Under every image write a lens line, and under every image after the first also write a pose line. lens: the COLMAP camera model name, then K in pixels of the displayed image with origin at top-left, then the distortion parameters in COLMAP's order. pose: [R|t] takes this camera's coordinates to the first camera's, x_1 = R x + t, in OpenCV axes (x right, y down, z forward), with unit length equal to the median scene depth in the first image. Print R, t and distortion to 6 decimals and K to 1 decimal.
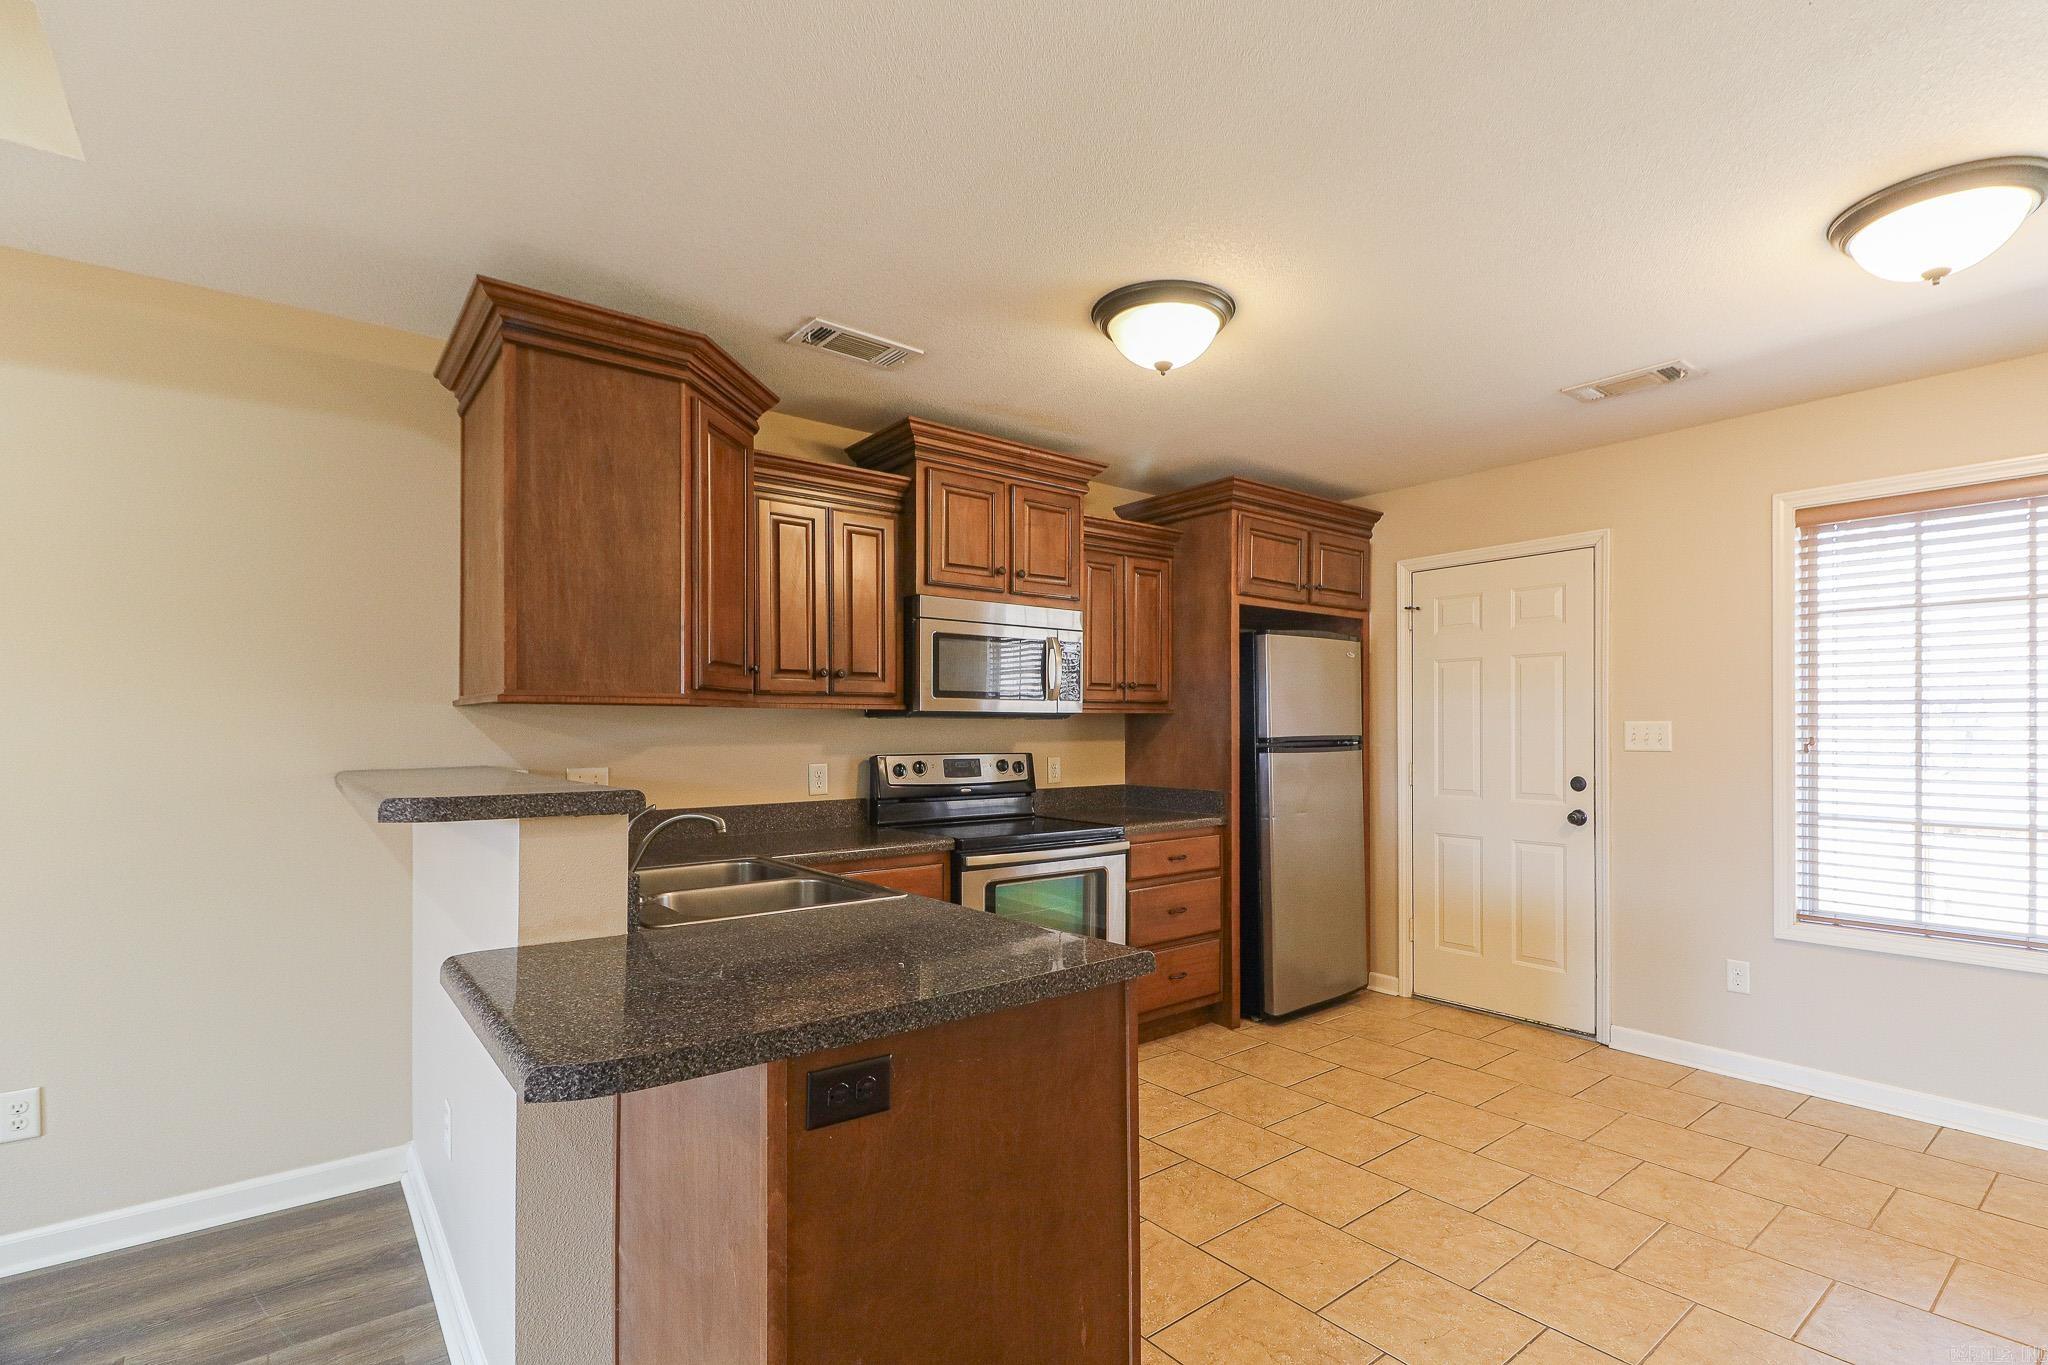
lens RADIAL K [[943.9, 0, 1029.4], [0, 943.9, 738.2], [0, 0, 1]] dist [0.001940, -0.000167]
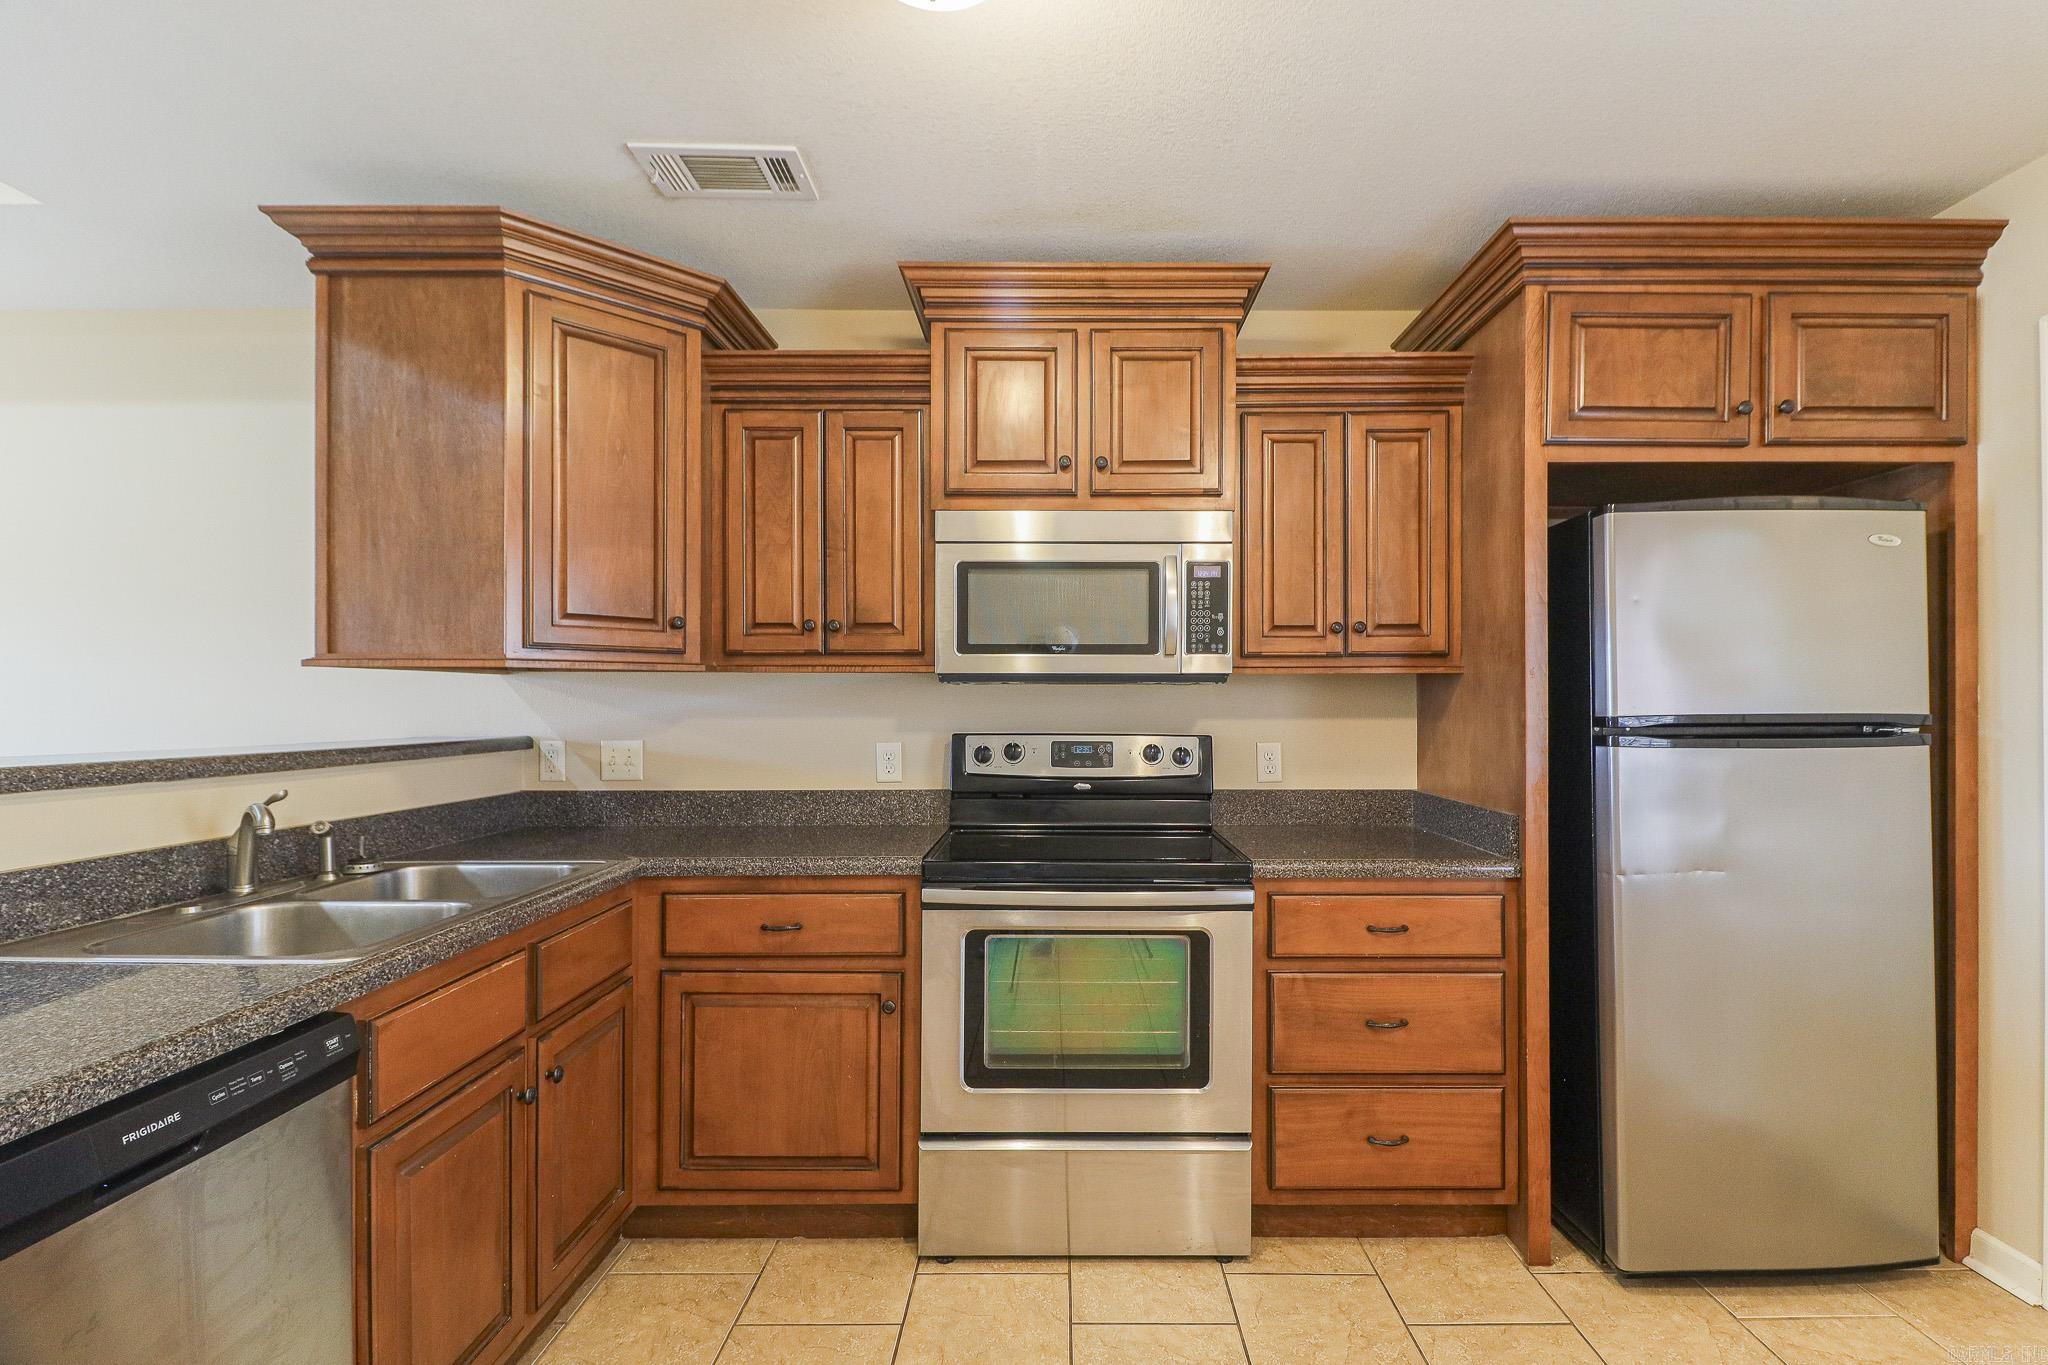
lens RADIAL K [[920.0, 0, 1060.7], [0, 920.0, 705.3], [0, 0, 1]] dist [0.010295, -0.009353]
pose [[0.787660, 0.003639, -0.616099, 0.338063], [-0.008159, 0.999956, -0.004525, -0.002048], [0.616056, 0.008591, 0.787656, 0.443170]]
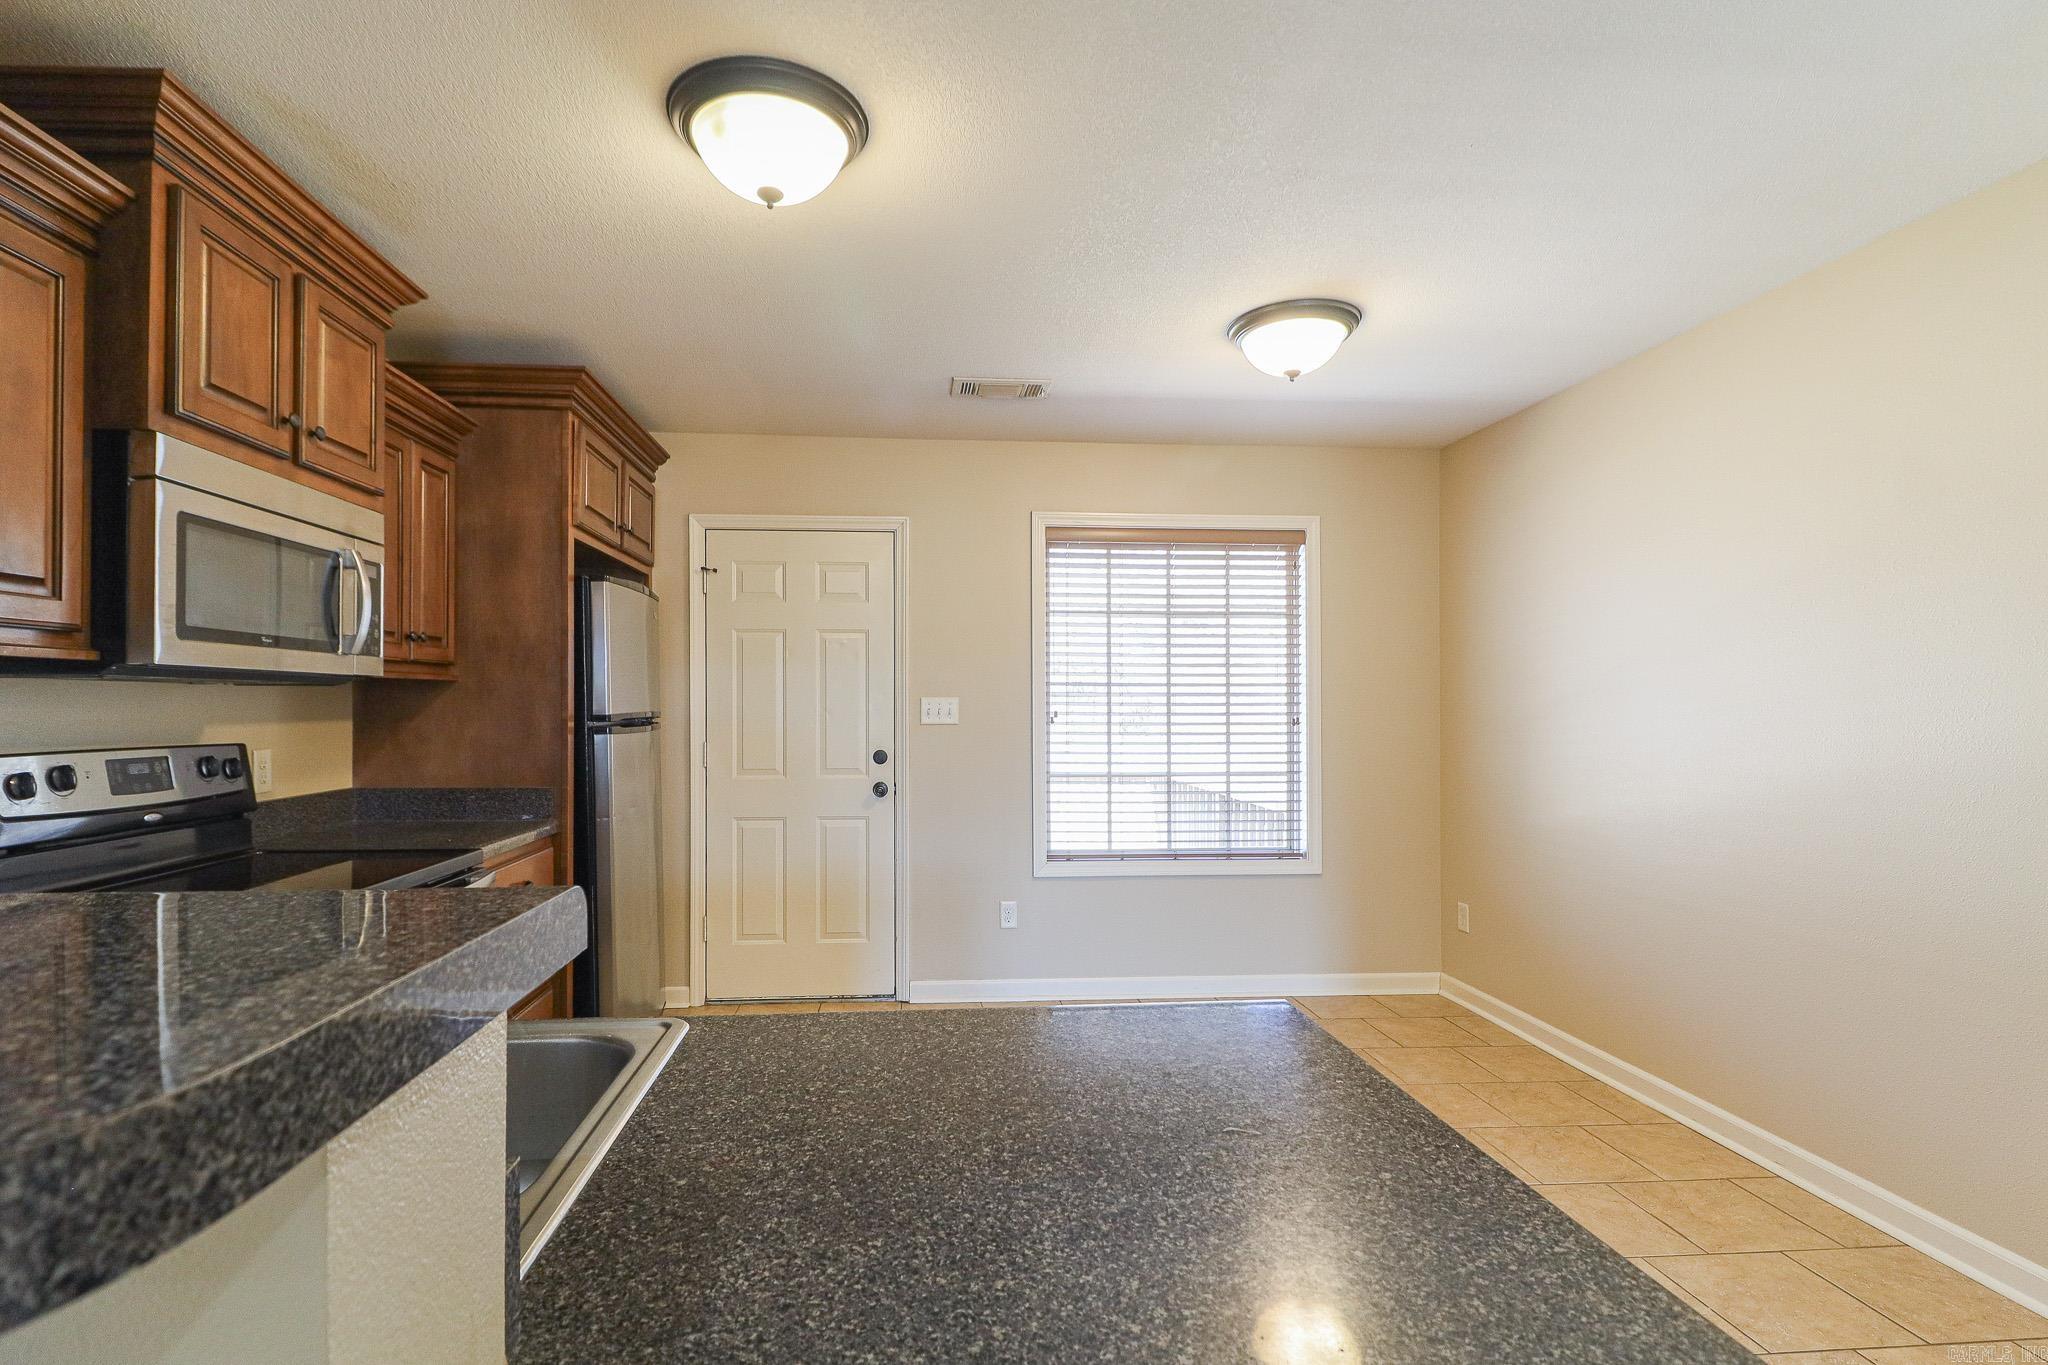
lens RADIAL K [[1001.8, 0, 966.6], [0, 1001.8, 714.2], [0, 0, 1]] dist [0.006215, -0.000255]
pose [[0.564249, -0.005116, 0.825589, -0.273873], [0.006314, 0.999978, 0.001881, -0.000513], [-0.825581, 0.004152, 0.564269, 0.297563]]
